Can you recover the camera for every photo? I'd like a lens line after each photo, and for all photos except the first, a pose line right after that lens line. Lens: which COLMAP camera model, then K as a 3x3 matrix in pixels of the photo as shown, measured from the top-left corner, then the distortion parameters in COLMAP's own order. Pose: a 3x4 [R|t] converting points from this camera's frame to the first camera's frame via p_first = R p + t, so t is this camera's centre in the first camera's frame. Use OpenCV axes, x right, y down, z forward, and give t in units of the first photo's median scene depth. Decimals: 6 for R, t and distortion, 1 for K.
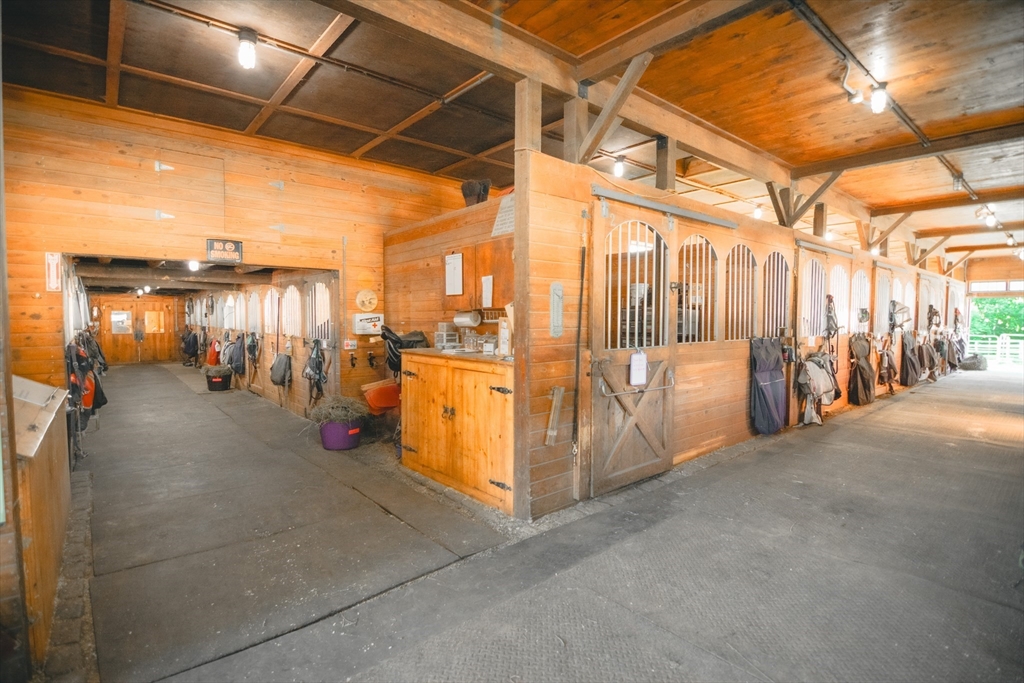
lens RADIAL K [[495.8, 0, 512.0], [0, 495.8, 341.5], [0, 0, 1]] dist [-0.004670, -0.000779]
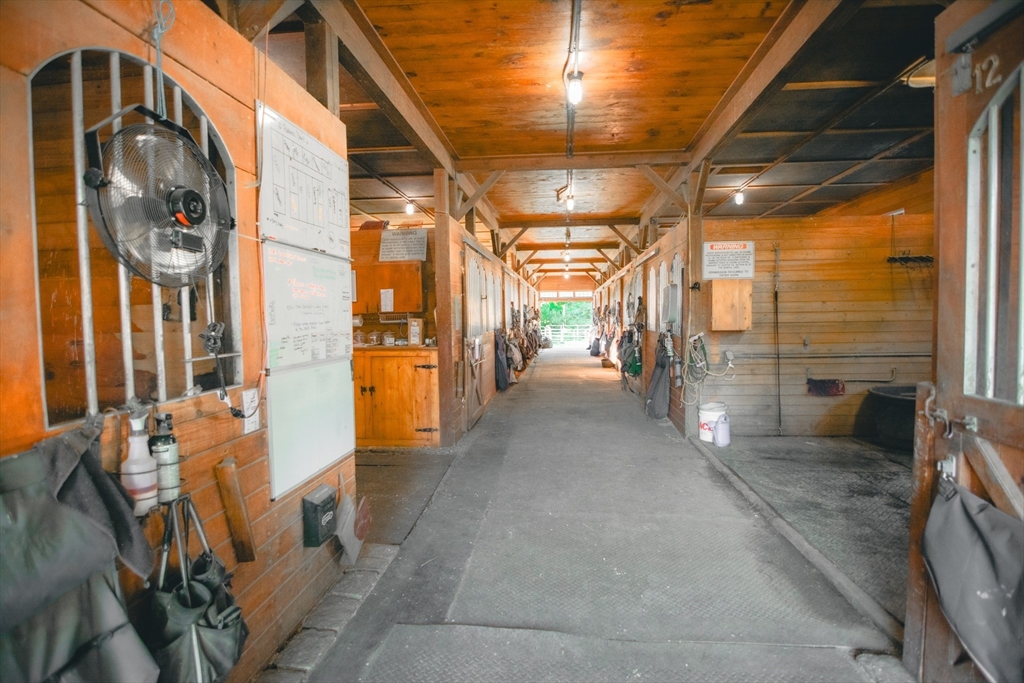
lens RADIAL K [[495.8, 0, 512.0], [0, 495.8, 341.5], [0, 0, 1]] dist [-0.004670, -0.000779]
pose [[0.727038, -0.048861, 0.684857, -0.769813], [0.048624, 0.998624, 0.019629, 0.003241], [-0.684873, 0.019029, 0.728413, -0.252233]]
